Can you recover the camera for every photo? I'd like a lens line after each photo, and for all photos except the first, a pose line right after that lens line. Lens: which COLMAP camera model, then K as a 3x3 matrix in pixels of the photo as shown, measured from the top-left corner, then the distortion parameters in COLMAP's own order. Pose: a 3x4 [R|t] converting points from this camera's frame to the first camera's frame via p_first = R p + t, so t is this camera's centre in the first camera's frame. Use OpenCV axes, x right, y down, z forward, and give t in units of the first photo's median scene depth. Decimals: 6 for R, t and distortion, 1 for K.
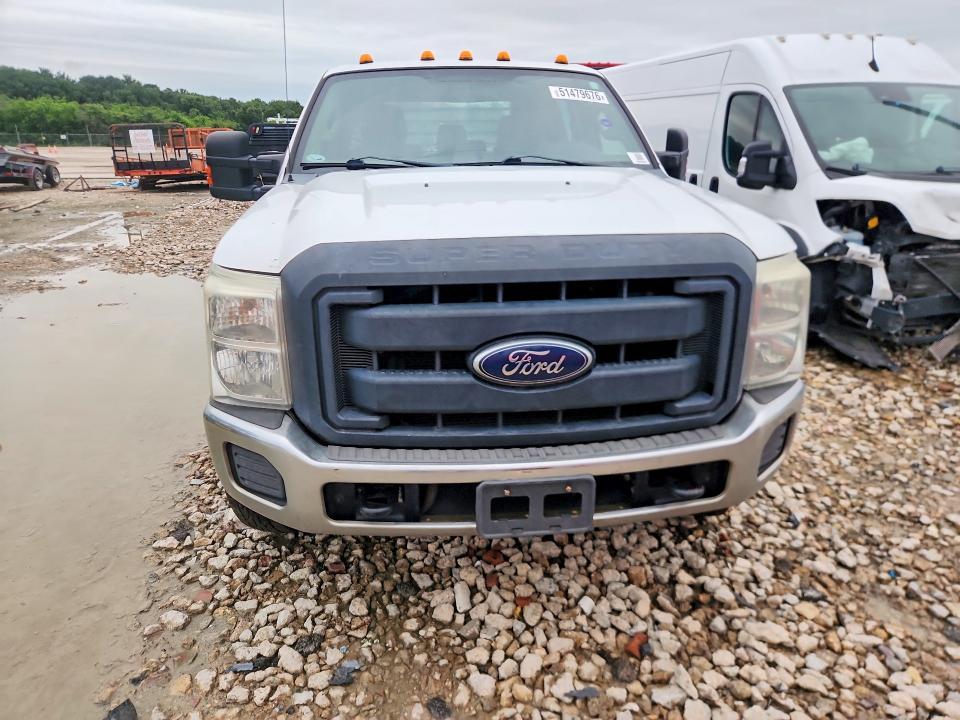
lens RADIAL K [[642.4, 0, 480.5], [0, 642.4, 357.6], [0, 0, 1]] dist [0.024522, -0.009293]
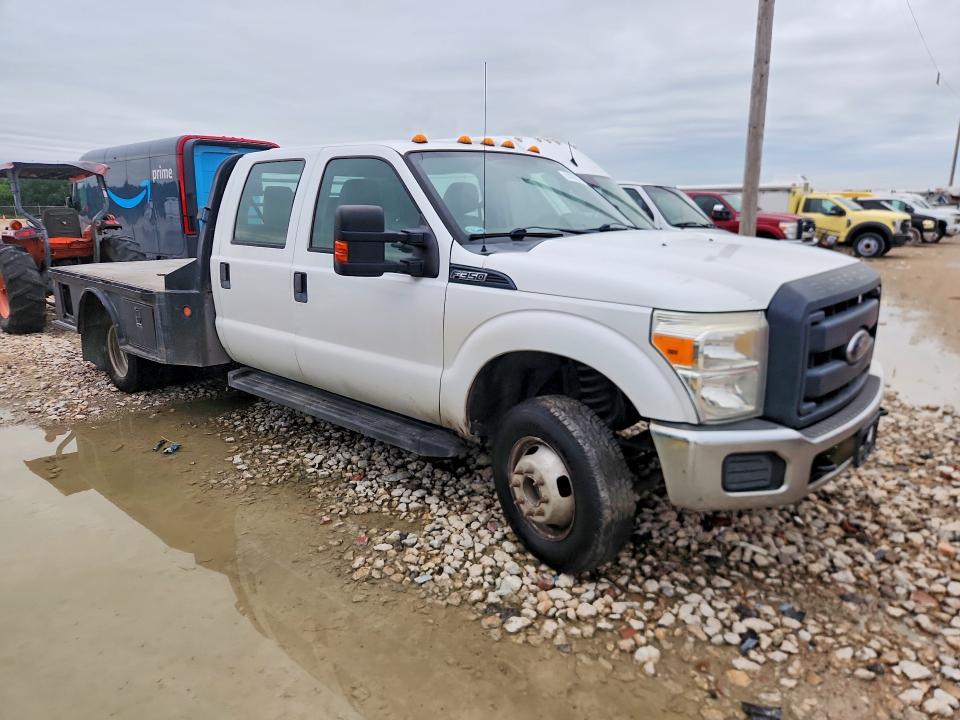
lens RADIAL K [[642.4, 0, 481.3], [0, 642.4, 361.3], [0, 0, 1]] dist [0.024522, -0.009293]
pose [[0.728567, -0.145455, 0.669353, -1.336048], [0.201905, 0.979381, -0.006940, -0.116772], [-0.654542, 0.140202, 0.742912, 0.331598]]
